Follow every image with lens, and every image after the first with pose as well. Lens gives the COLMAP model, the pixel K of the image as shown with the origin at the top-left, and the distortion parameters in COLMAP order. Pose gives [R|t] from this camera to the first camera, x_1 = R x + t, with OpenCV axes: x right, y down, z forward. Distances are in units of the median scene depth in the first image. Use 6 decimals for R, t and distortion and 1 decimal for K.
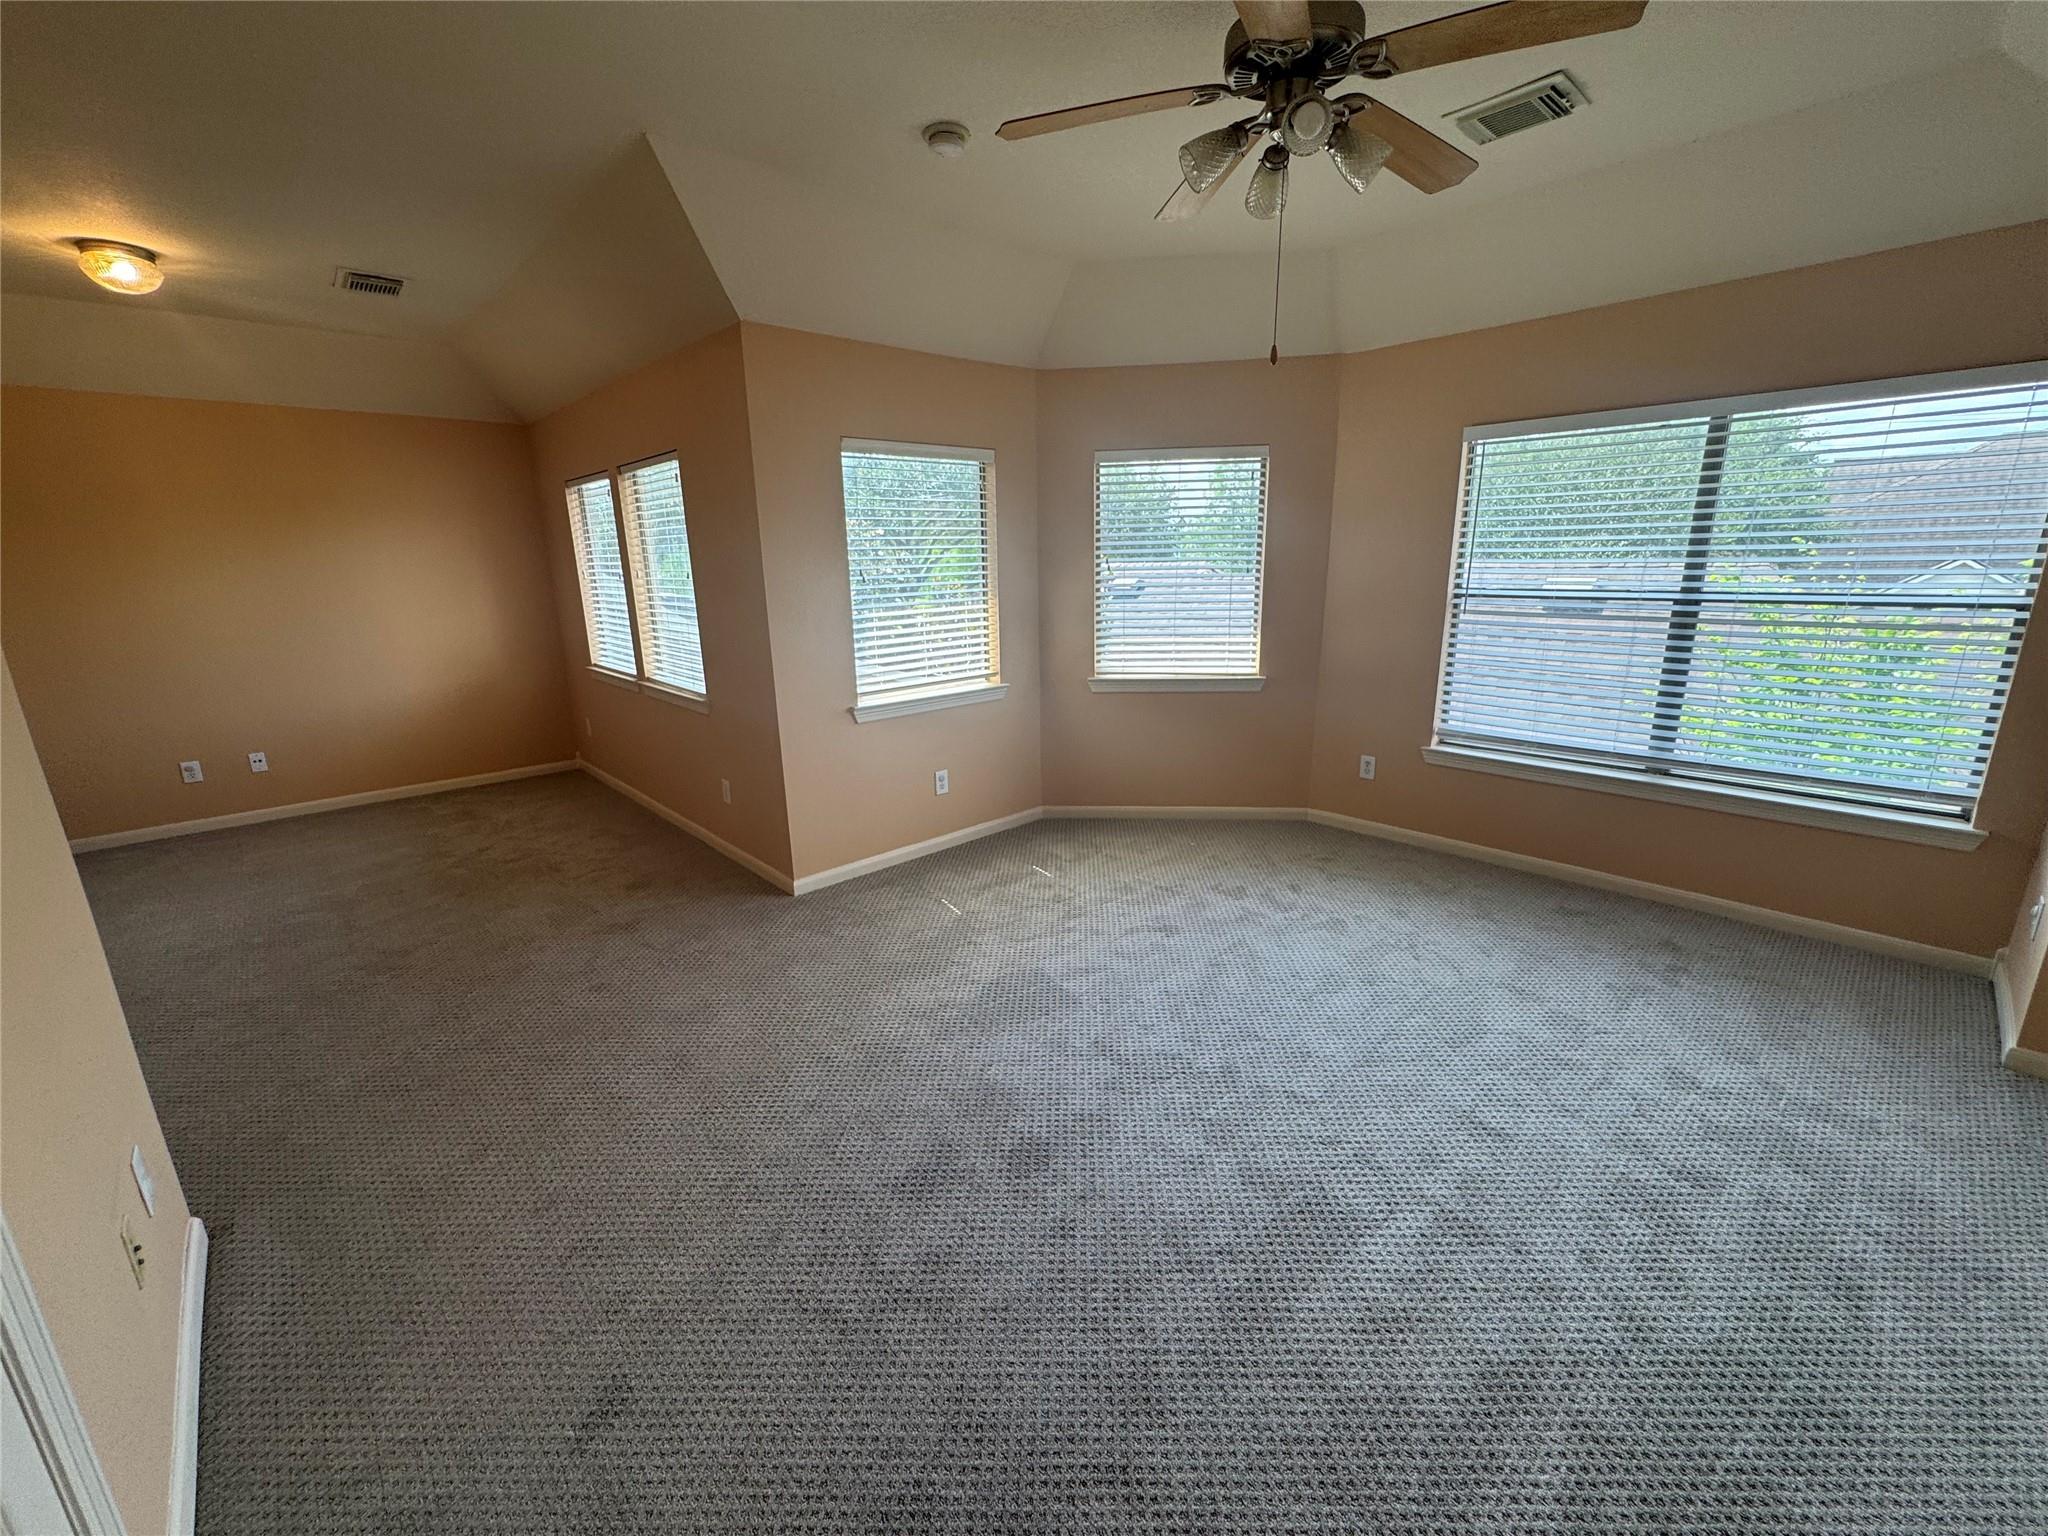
lens RADIAL K [[823.6, 0, 1023.5], [0, 823.6, 766.4], [0, 0, 1]] dist [-0.007300, 0.001658]
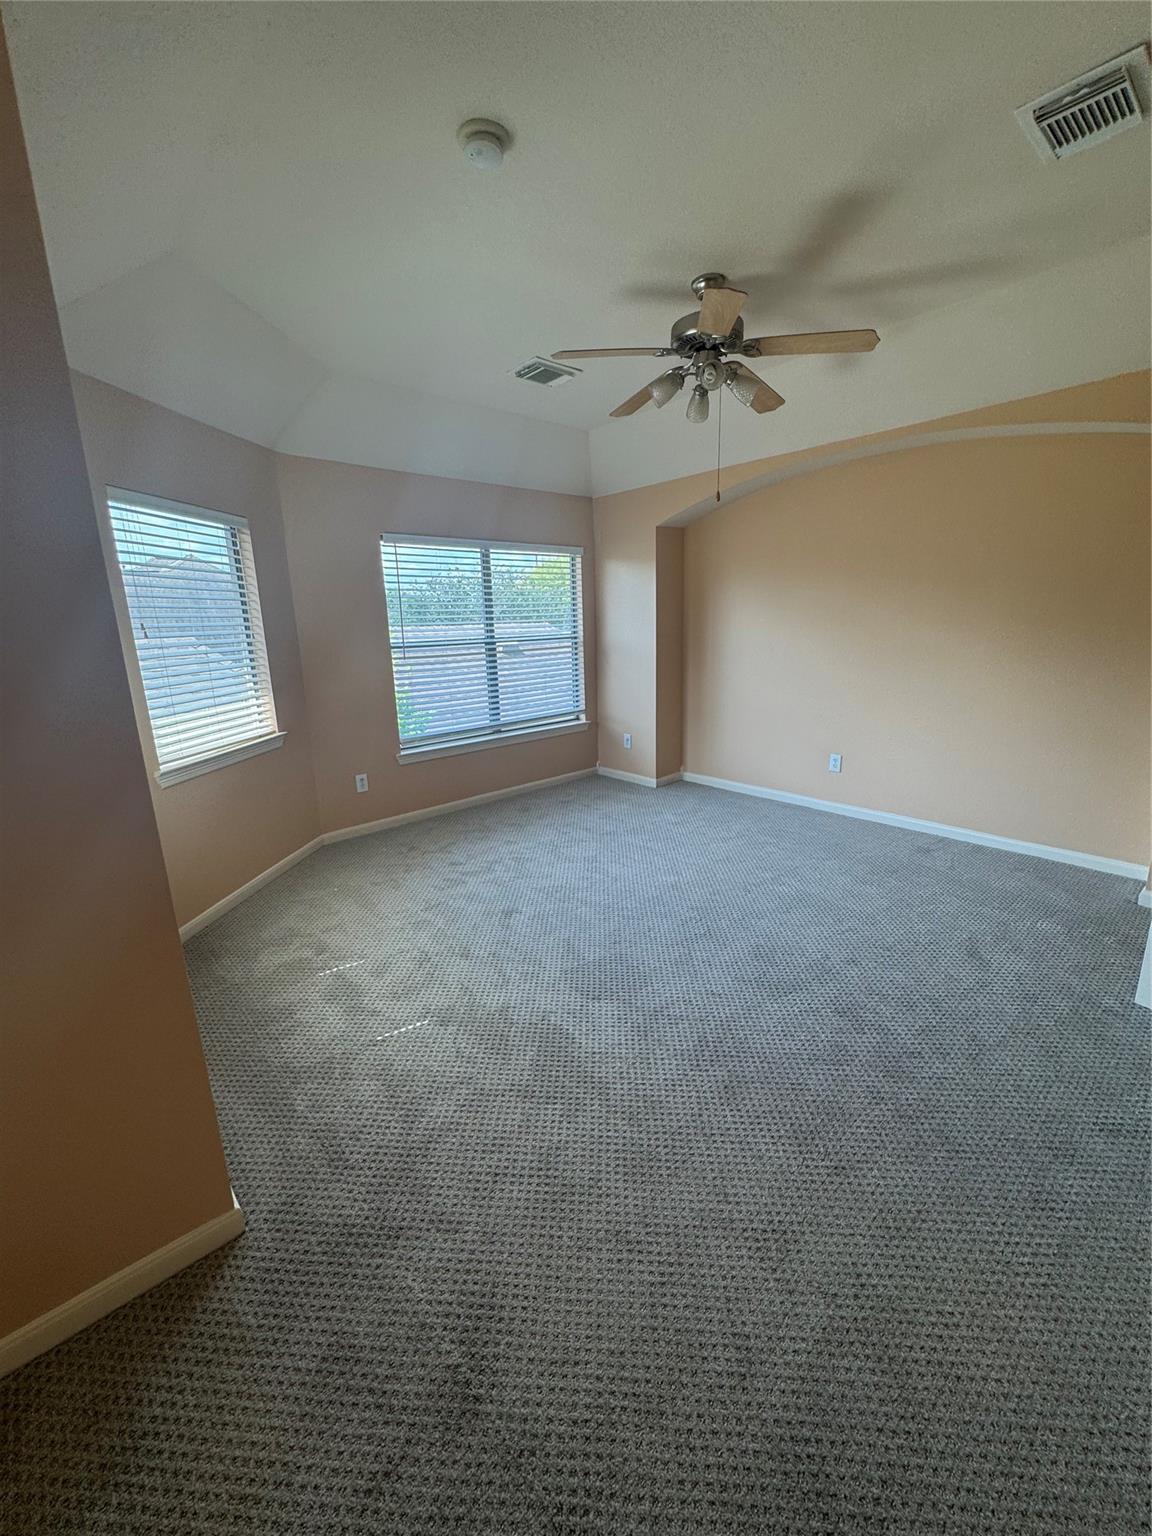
lens RADIAL K [[617.7, 0, 576.1], [0, 617.7, 768.2], [0, 0, 1]] dist [-0.007300, 0.001658]
pose [[0.012584, -0.219466, 0.975539, -0.650926], [0.273211, 0.939247, 0.207777, -0.162911], [-0.961872, 0.263914, 0.071780, 0.739809]]
